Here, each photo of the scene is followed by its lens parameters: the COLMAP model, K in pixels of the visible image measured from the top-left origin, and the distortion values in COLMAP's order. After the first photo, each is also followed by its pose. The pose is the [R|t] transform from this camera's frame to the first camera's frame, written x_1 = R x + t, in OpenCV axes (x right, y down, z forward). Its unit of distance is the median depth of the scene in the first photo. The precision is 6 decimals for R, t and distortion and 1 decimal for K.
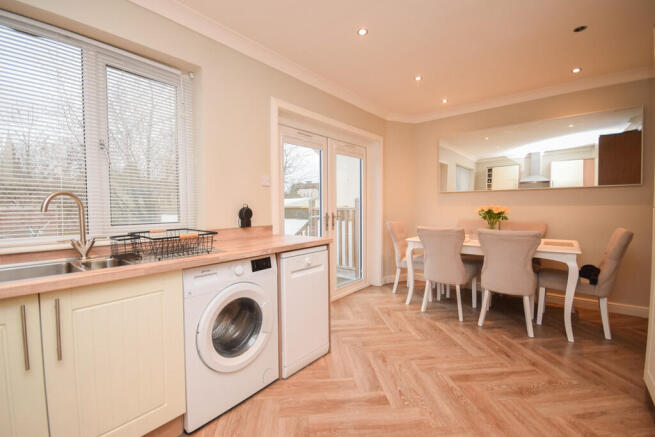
lens RADIAL K [[293.0, 0, 328.7], [0, 293.0, 215.6], [0, 0, 1]] dist [0.001525, -0.001814]
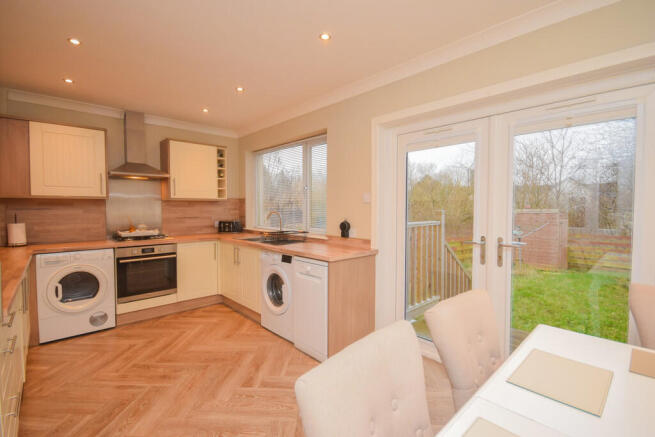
lens RADIAL K [[293.0, 0, 321.7], [0, 293.0, 216.3], [0, 0, 1]] dist [0.001525, -0.001814]
pose [[-0.128831, 0.040392, -0.990844, 0.882696], [-0.036999, 0.998279, 0.045506, -0.093693], [0.990976, 0.042523, -0.127114, 0.952151]]
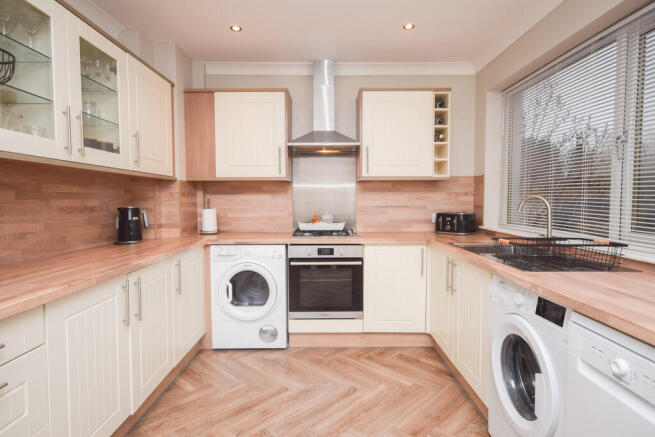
lens RADIAL K [[351.2, 0, 327.8], [0, 351.2, 217.2], [0, 0, 1]] dist [0.019588, -0.000975]
pose [[-0.766936, 0.046175, -0.640060, 0.400423], [-0.013244, 0.996057, 0.087727, -0.058647], [0.641586, 0.075758, -0.763301, 0.867269]]
